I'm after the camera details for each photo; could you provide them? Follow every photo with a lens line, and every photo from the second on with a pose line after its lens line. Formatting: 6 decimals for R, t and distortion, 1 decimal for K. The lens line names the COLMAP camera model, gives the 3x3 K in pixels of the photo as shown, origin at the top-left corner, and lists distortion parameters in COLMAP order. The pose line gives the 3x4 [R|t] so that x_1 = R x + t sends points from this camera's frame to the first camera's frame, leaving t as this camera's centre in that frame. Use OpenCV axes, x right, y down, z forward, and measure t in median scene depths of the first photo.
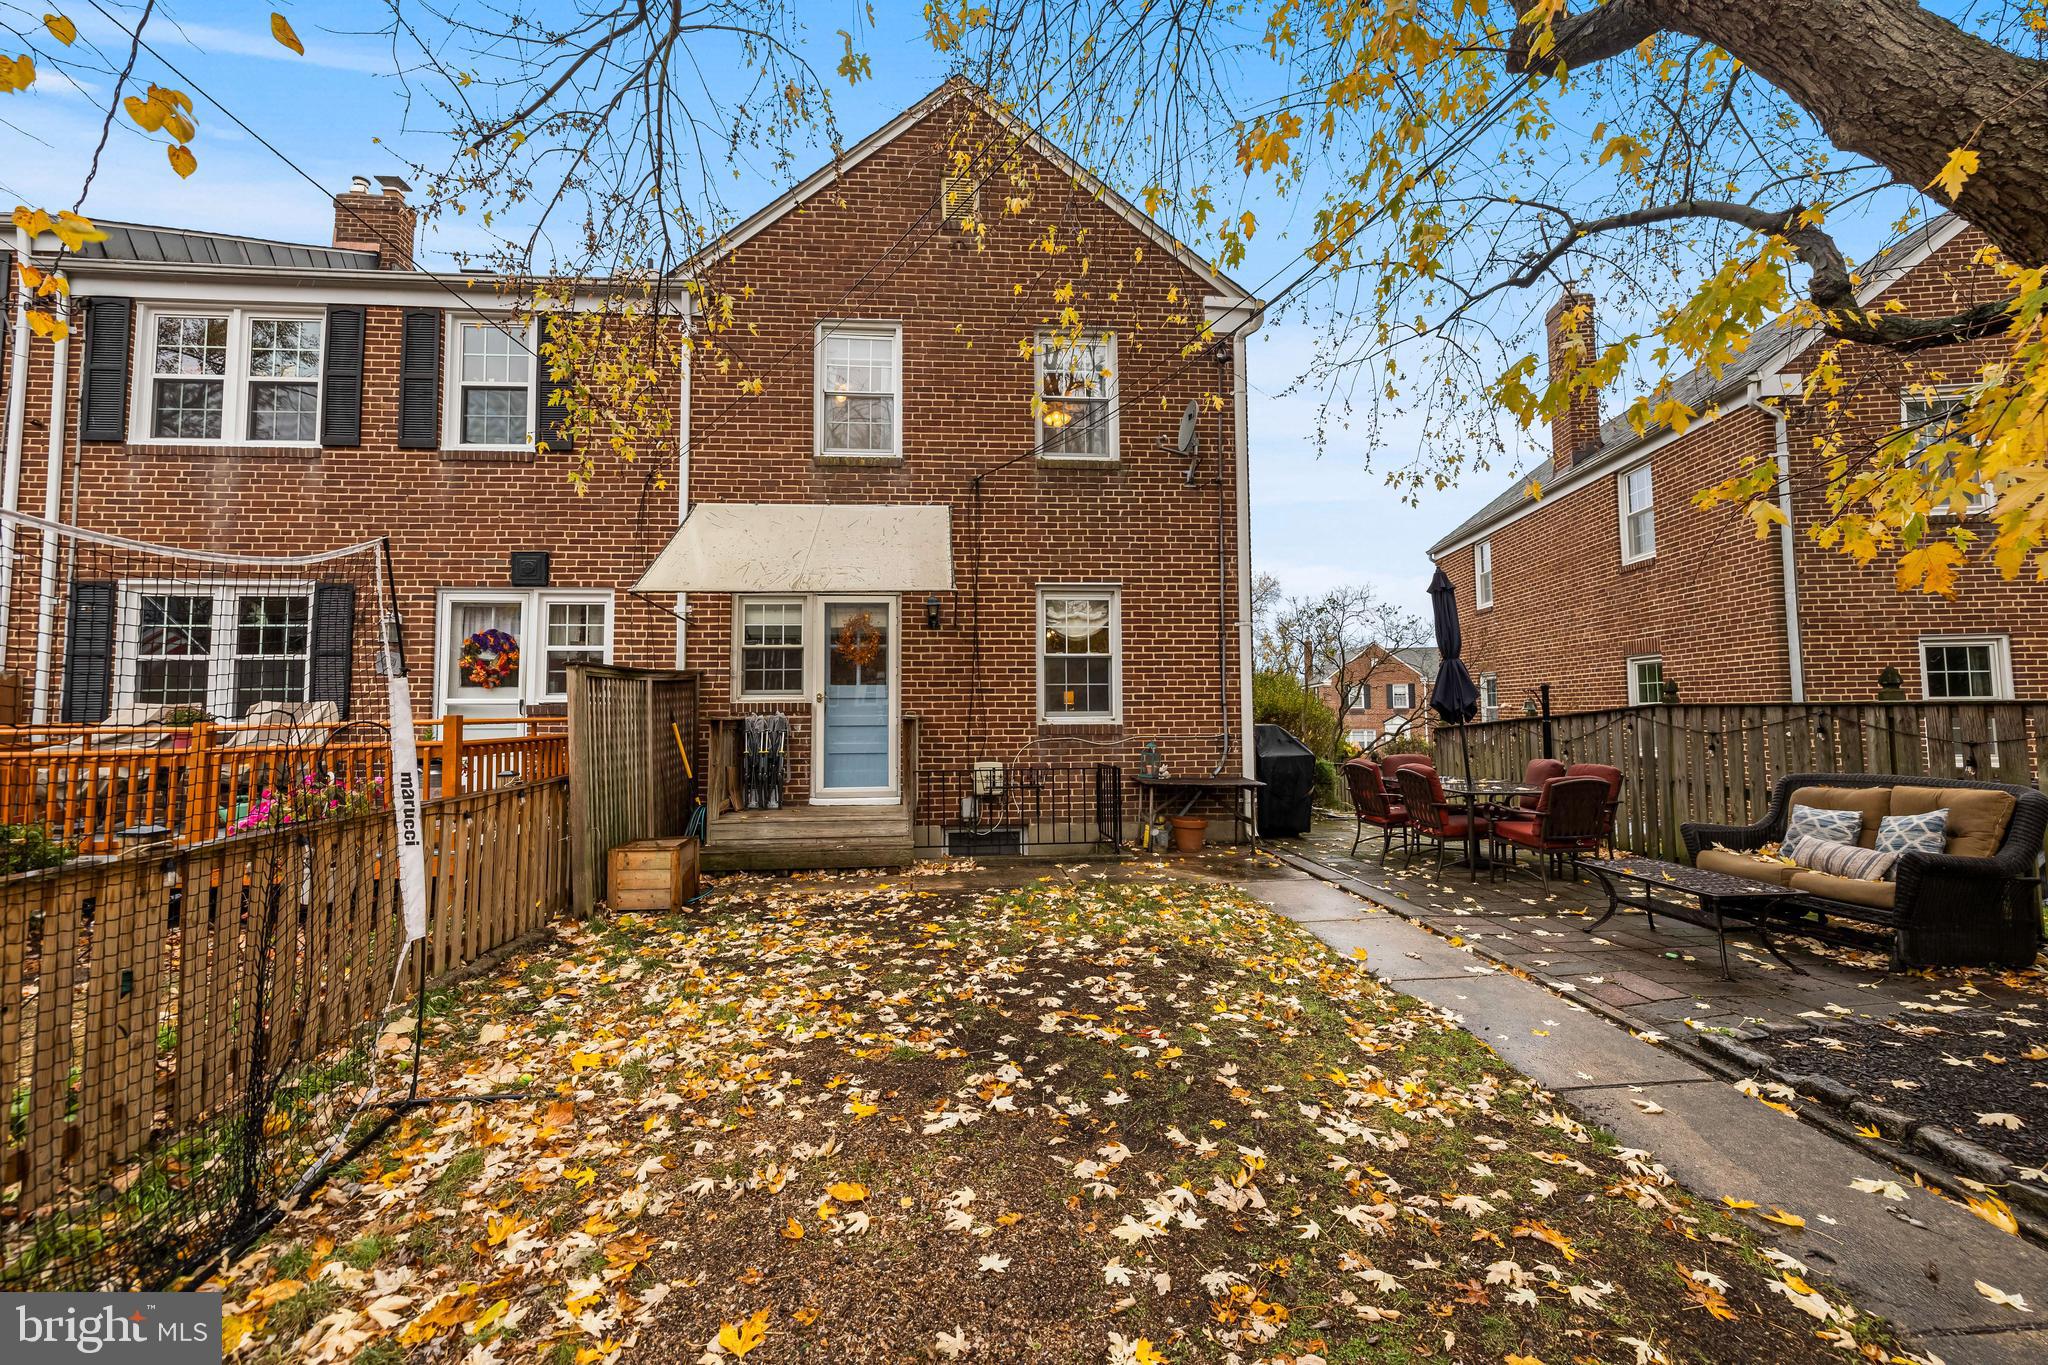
lens RADIAL K [[860.0, 0, 1024.0], [0, 860.0, 676.7], [0, 0, 1]] dist [0.001153, 0.001036]
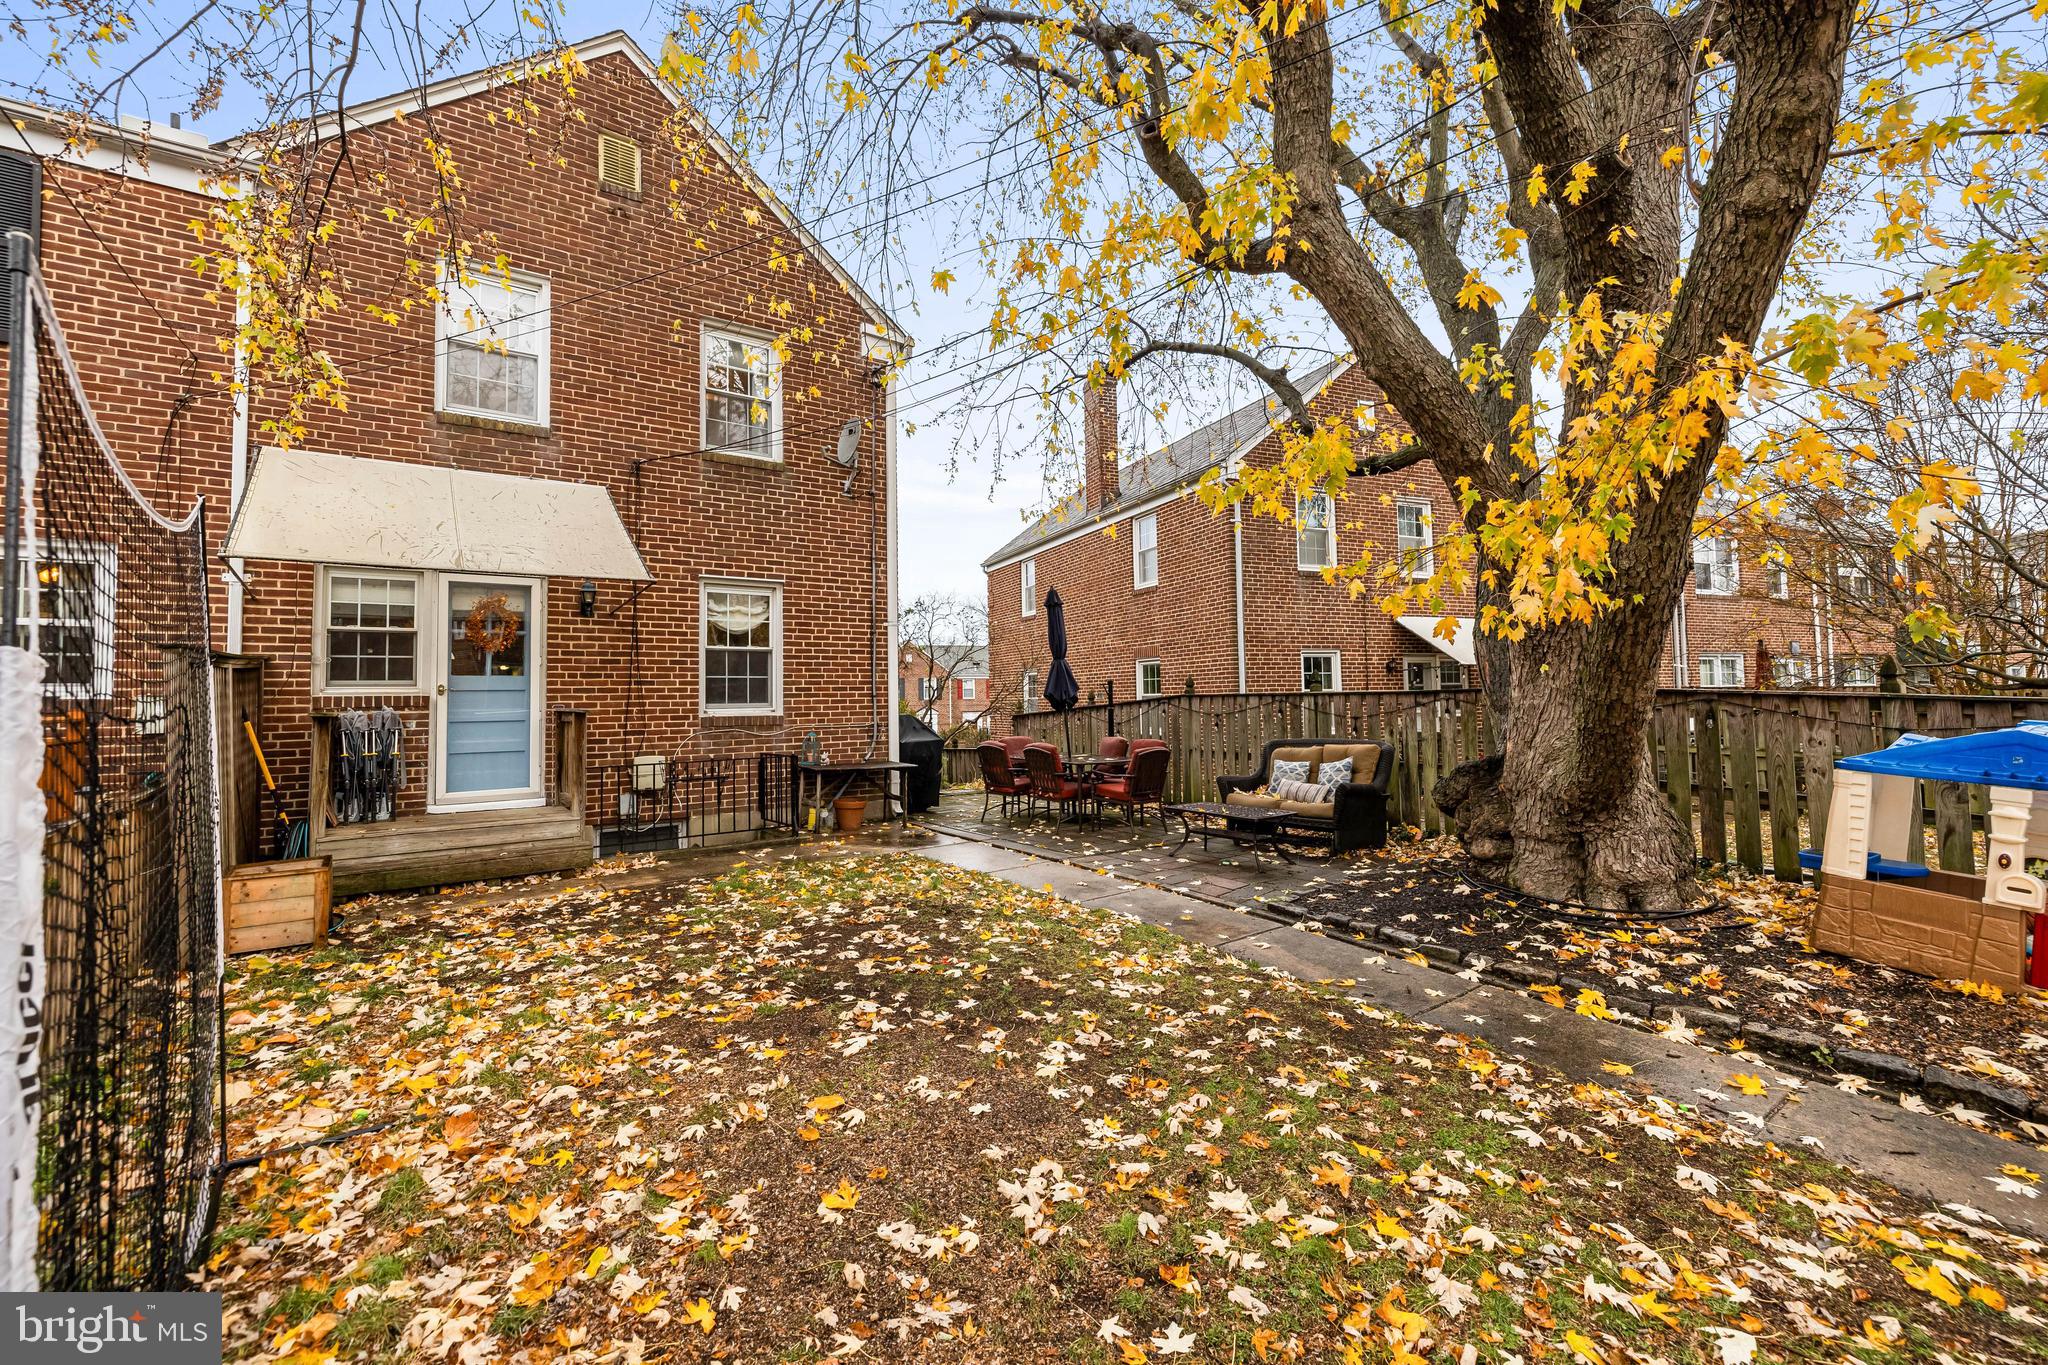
lens RADIAL K [[860.0, 0, 1019.1], [0, 860.0, 683.3], [0, 0, 1]] dist [0.001153, 0.001036]
pose [[0.855915, 0.004021, 0.517101, -0.242242], [-0.012607, 0.999835, 0.013093, -0.001357], [-0.516963, -0.017726, 0.855824, -0.061718]]
